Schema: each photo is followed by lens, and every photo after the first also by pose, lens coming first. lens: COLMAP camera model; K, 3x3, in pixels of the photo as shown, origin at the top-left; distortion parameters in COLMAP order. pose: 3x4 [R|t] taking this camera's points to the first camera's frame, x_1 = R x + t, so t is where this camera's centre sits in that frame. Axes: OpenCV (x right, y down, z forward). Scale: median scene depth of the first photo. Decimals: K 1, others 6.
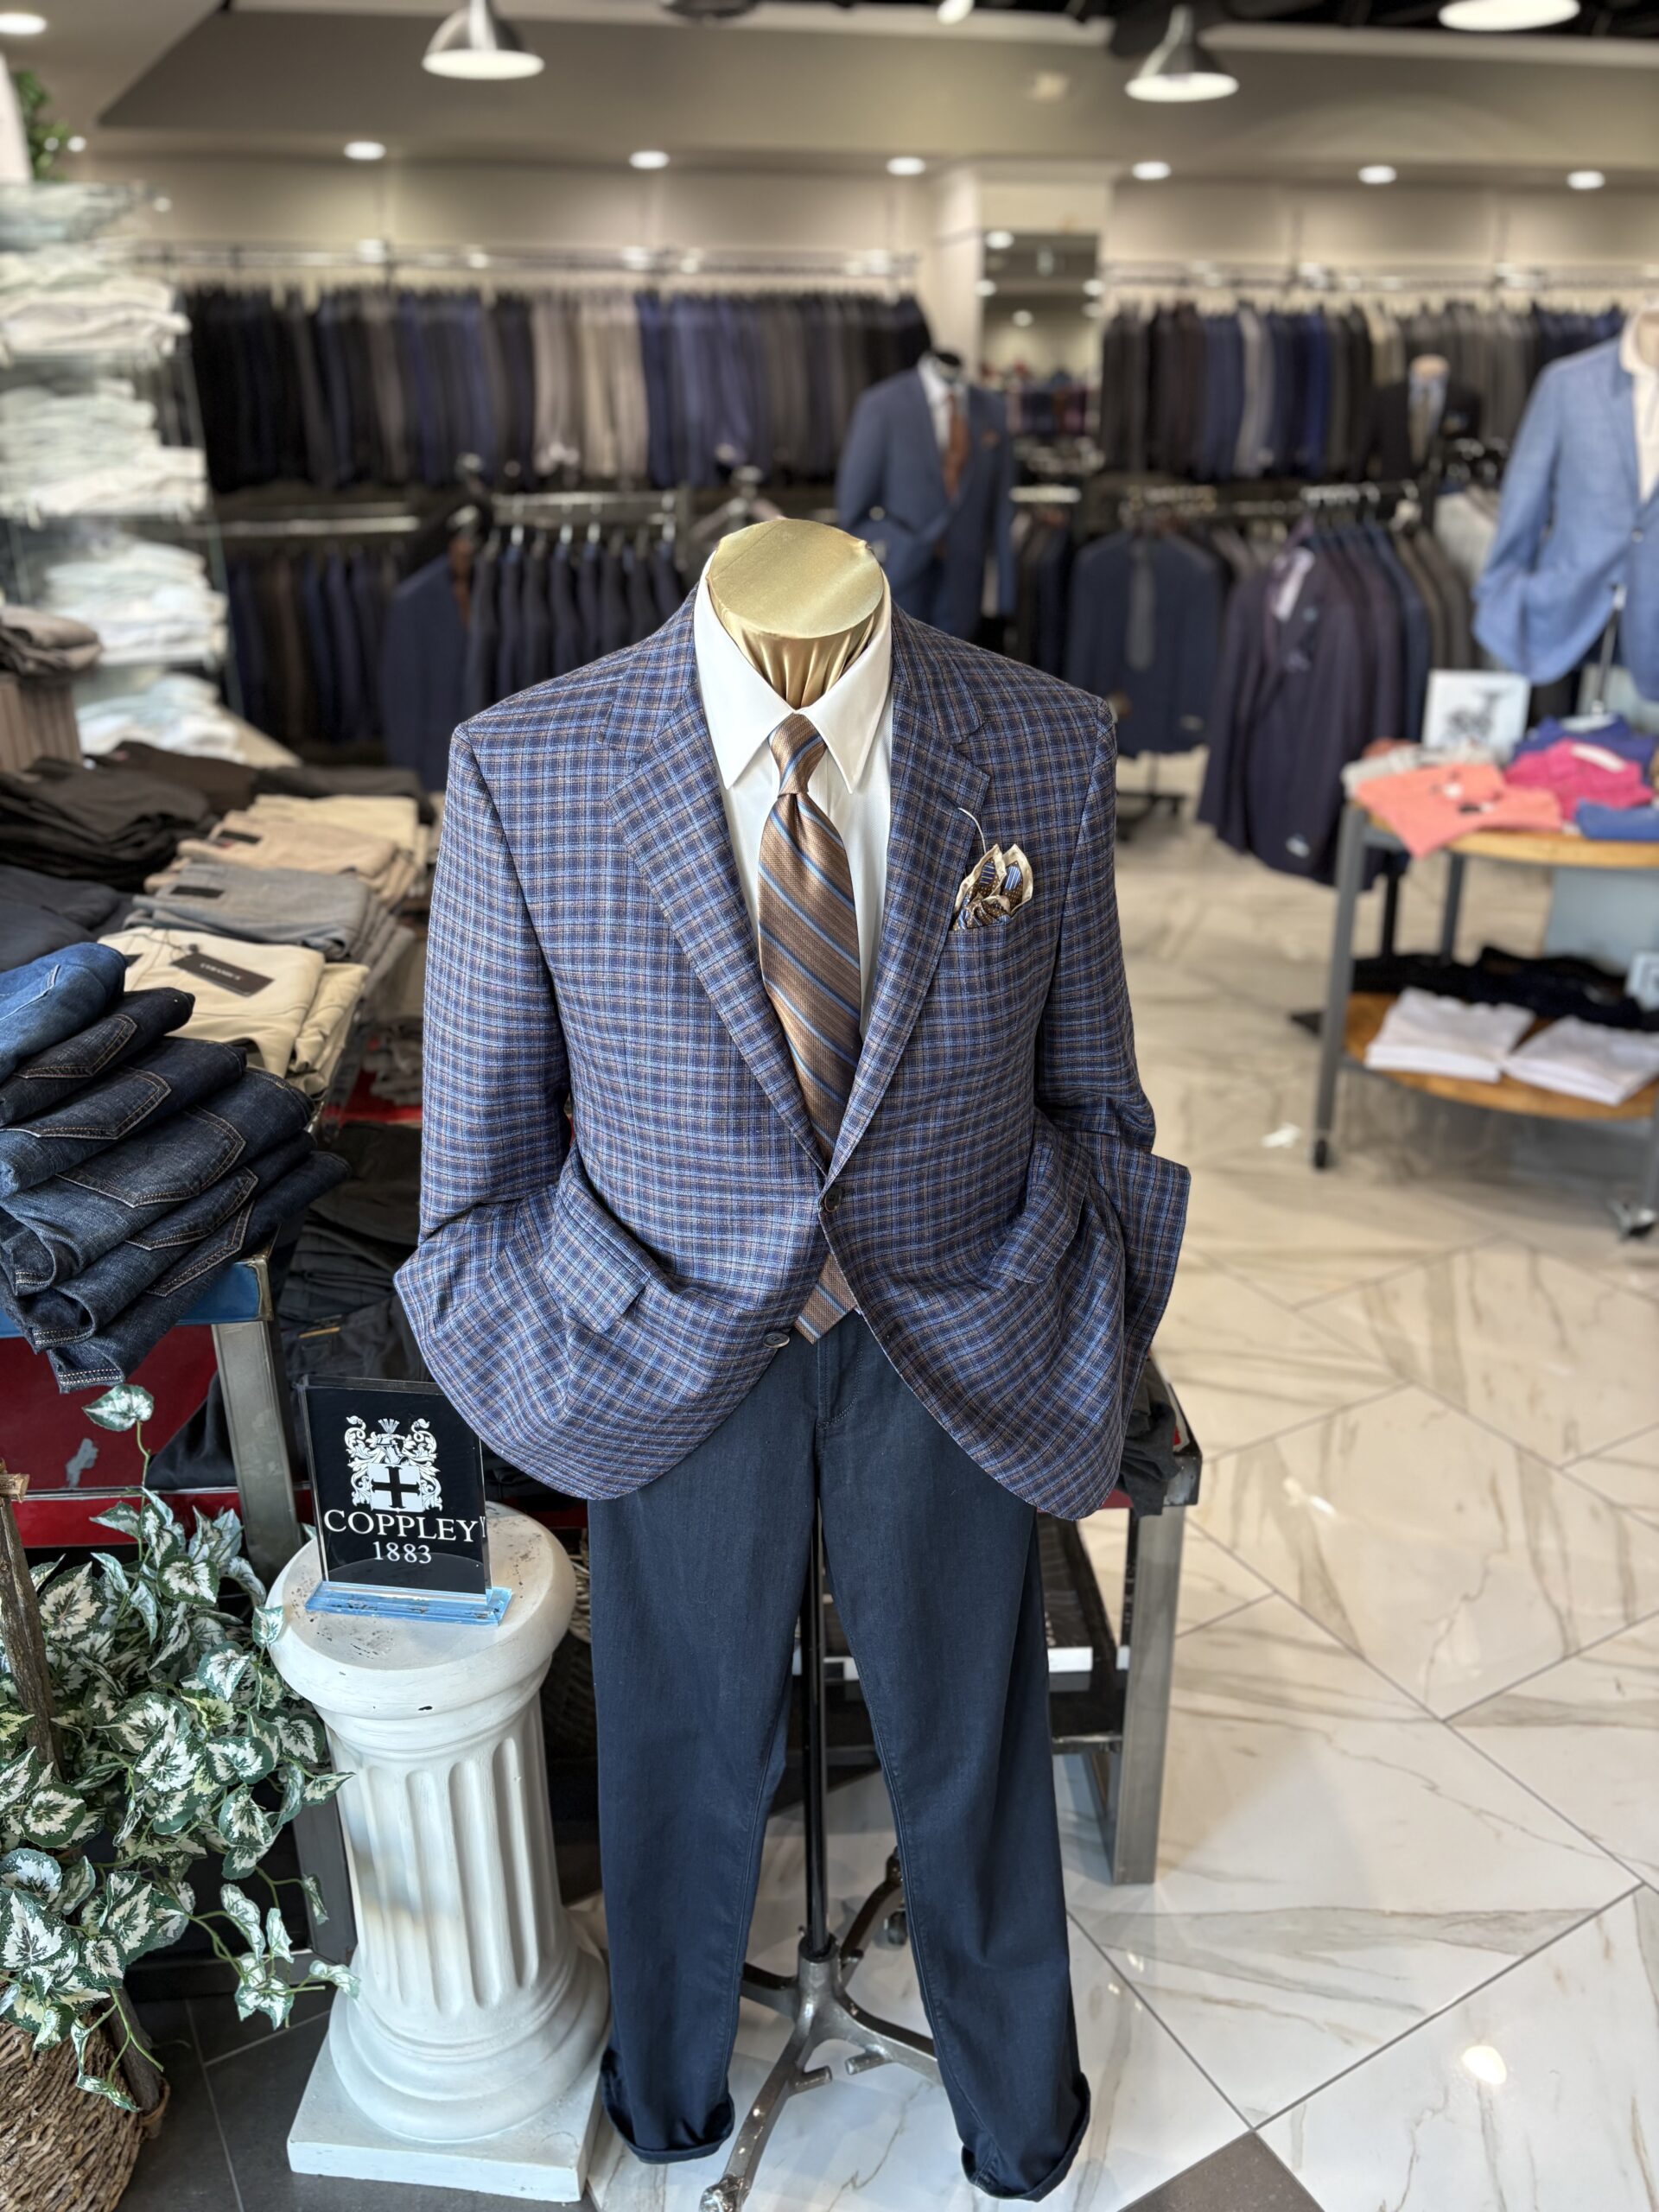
lens RADIAL K [[1663.3, 0, 823.3], [0, 1663.3, 1097.8], [0, 0, 1]] dist [0.014048, -0.006397]
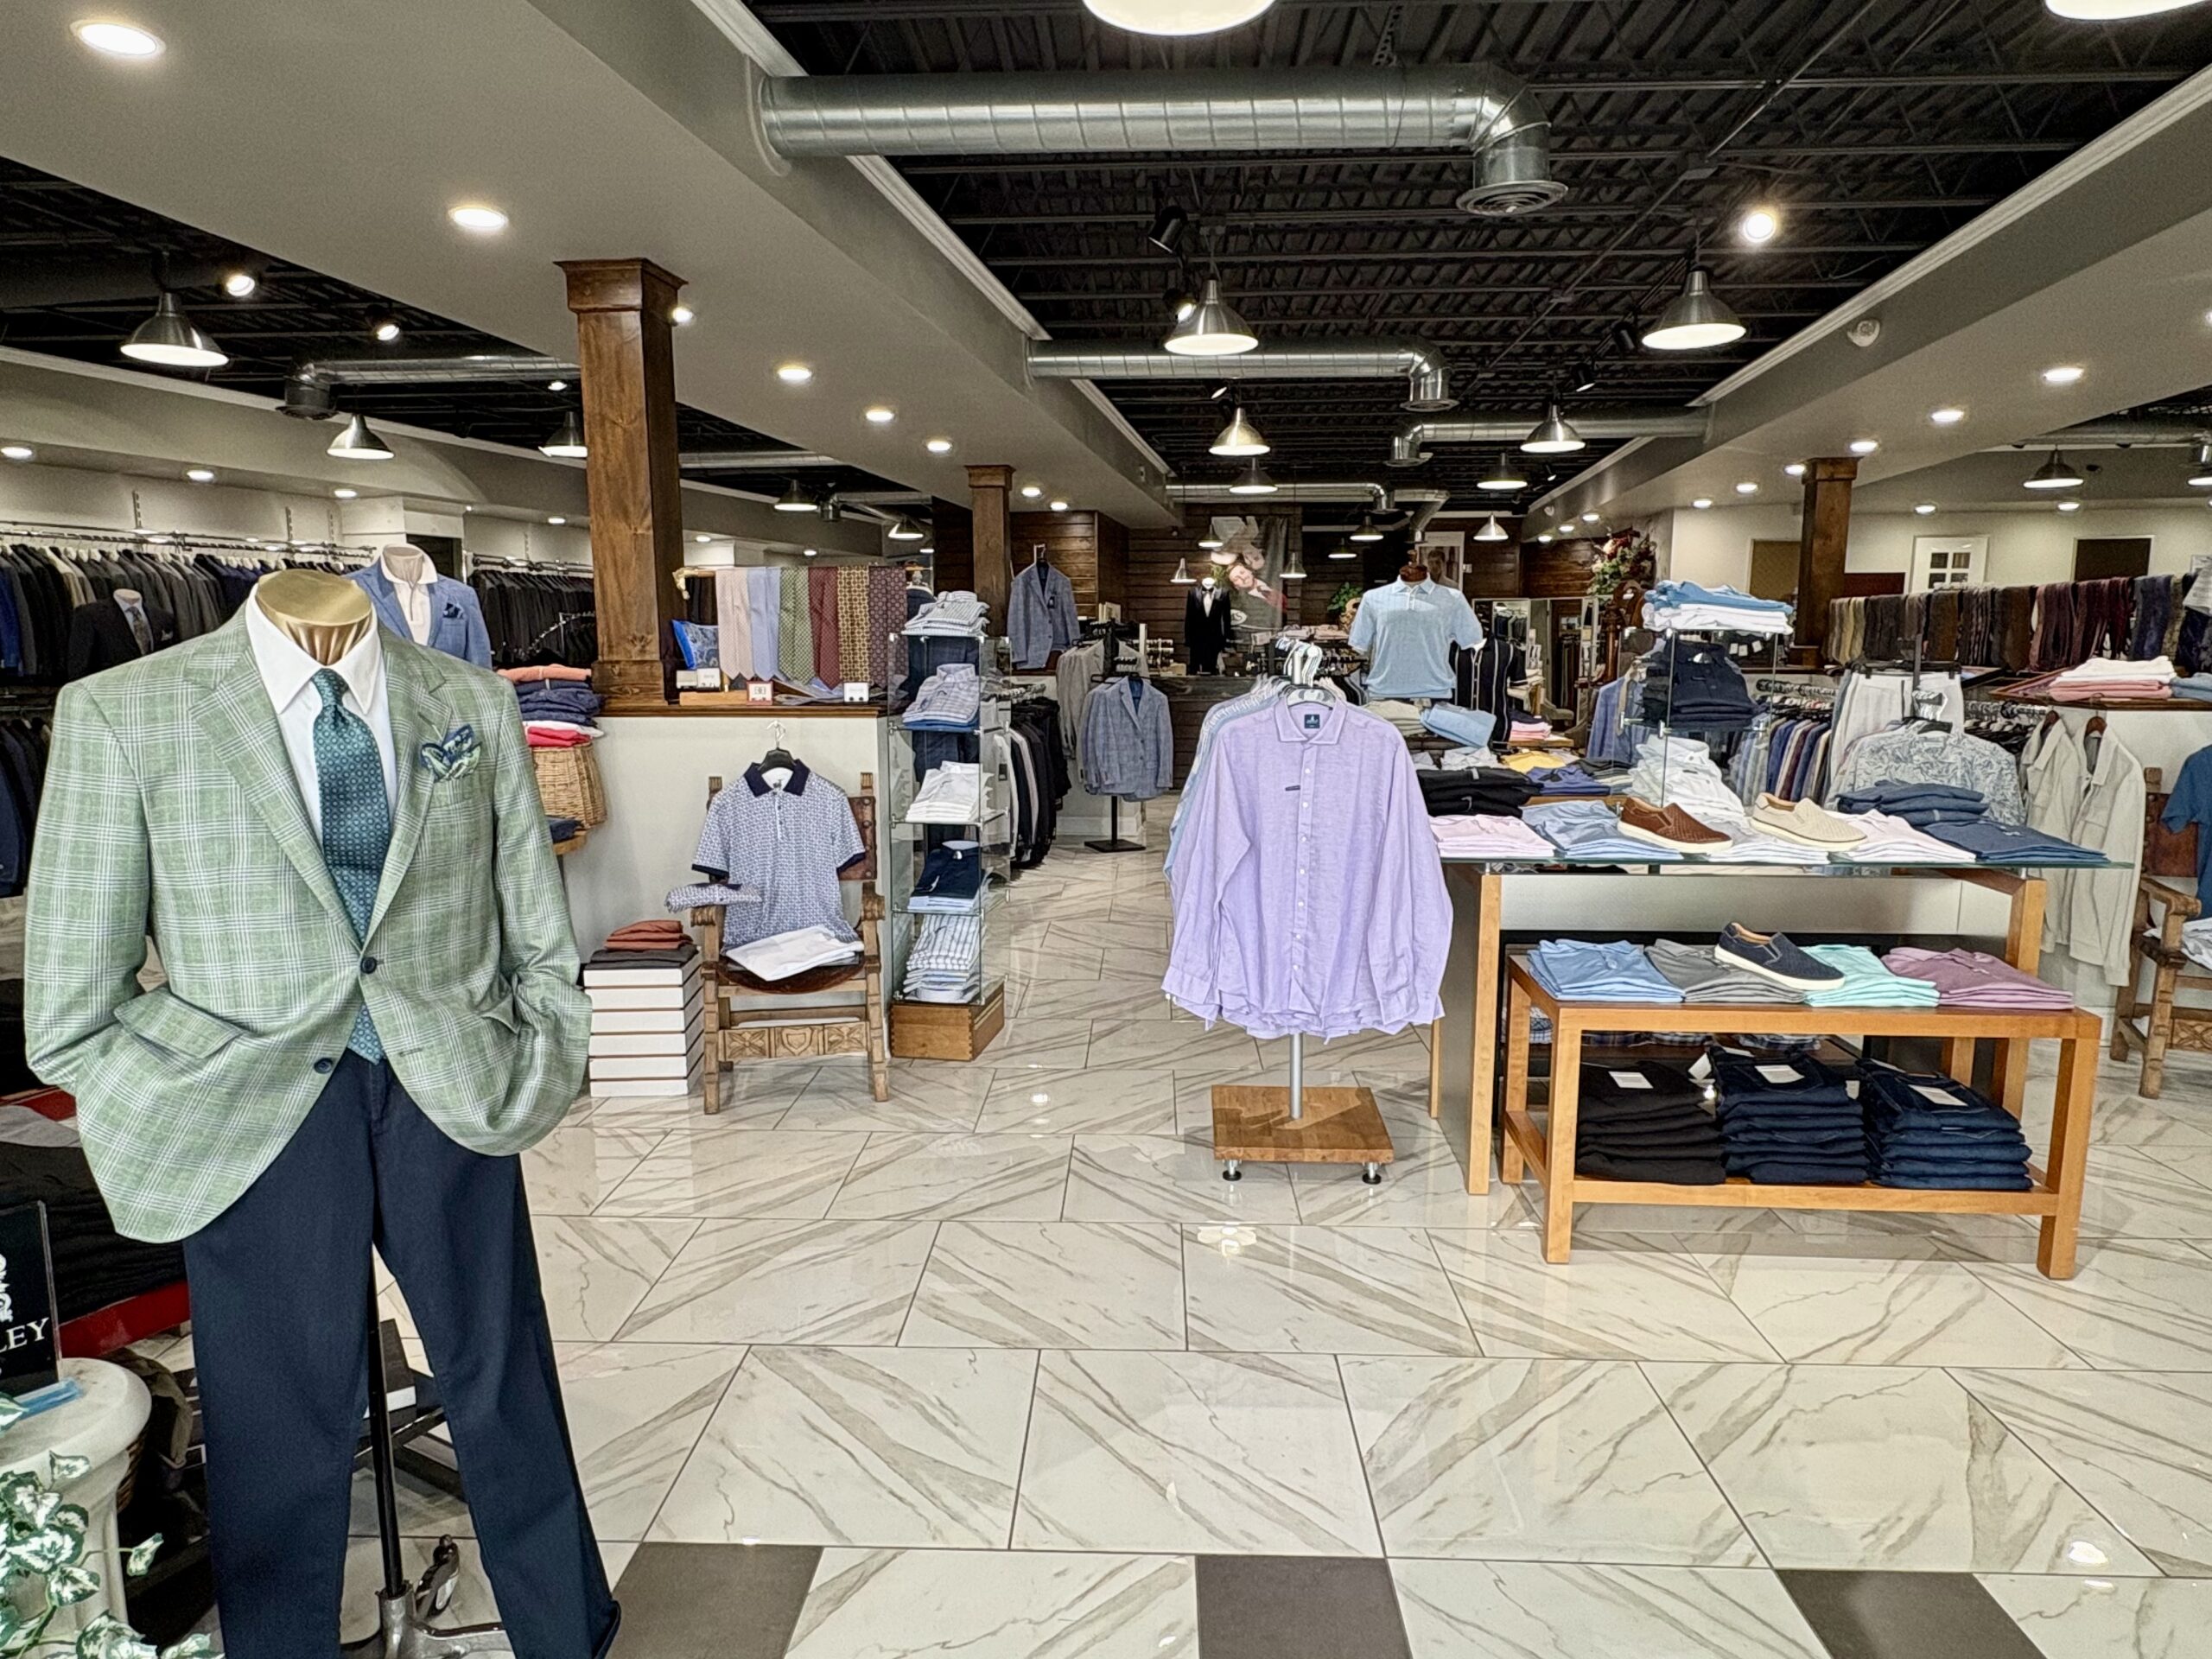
lens RADIAL K [[1346.0, 0, 1110.6], [0, 1346.0, 824.0], [0, 0, 1]] dist [-0.004177, -0.004905]
pose [[0.519062, -0.103125, 0.848493, -0.541118], [0.324305, 0.942227, -0.083875, 0.217903], [-0.790823, 0.318707, 0.522518, -0.264473]]
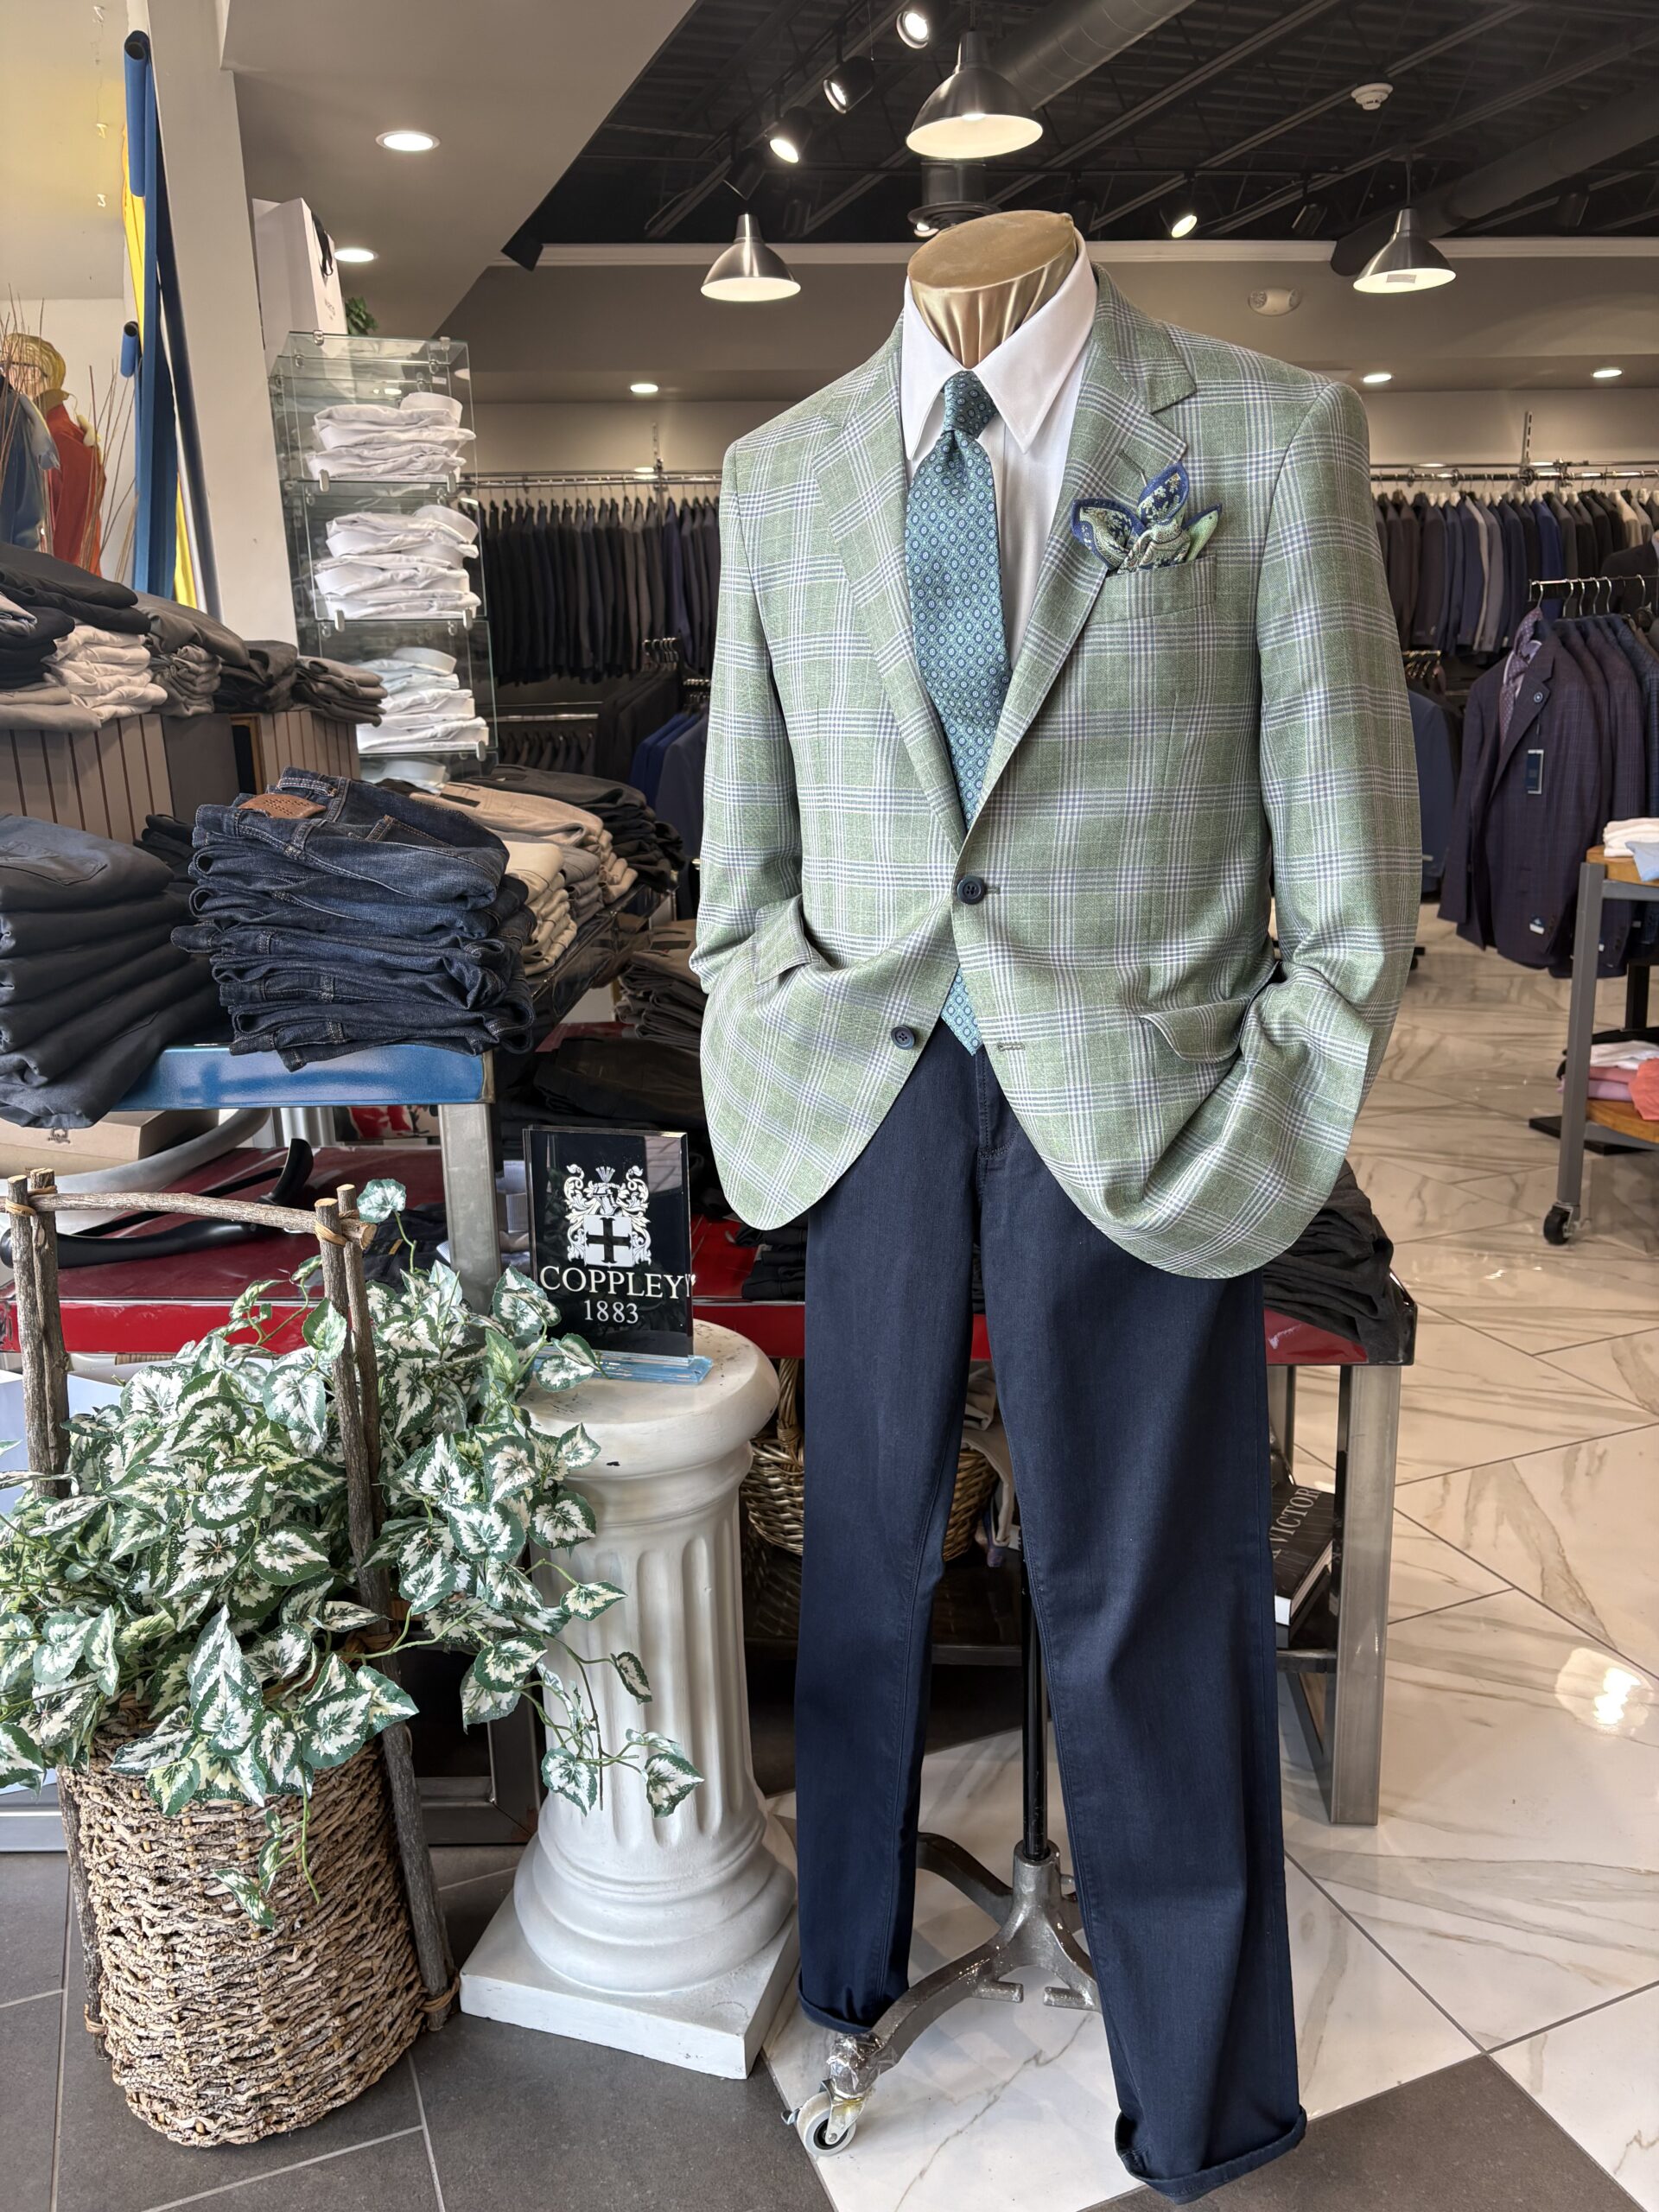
lens RADIAL K [[1663.3, 0, 817.2], [0, 1663.3, 1101.8], [0, 0, 1]] dist [0.014048, -0.006397]
pose [[0.990079, 0.018019, -0.139353, 0.014685], [-0.037995, 0.989130, -0.142053, 0.255409], [0.135278, 0.145938, 0.980001, -0.015415]]
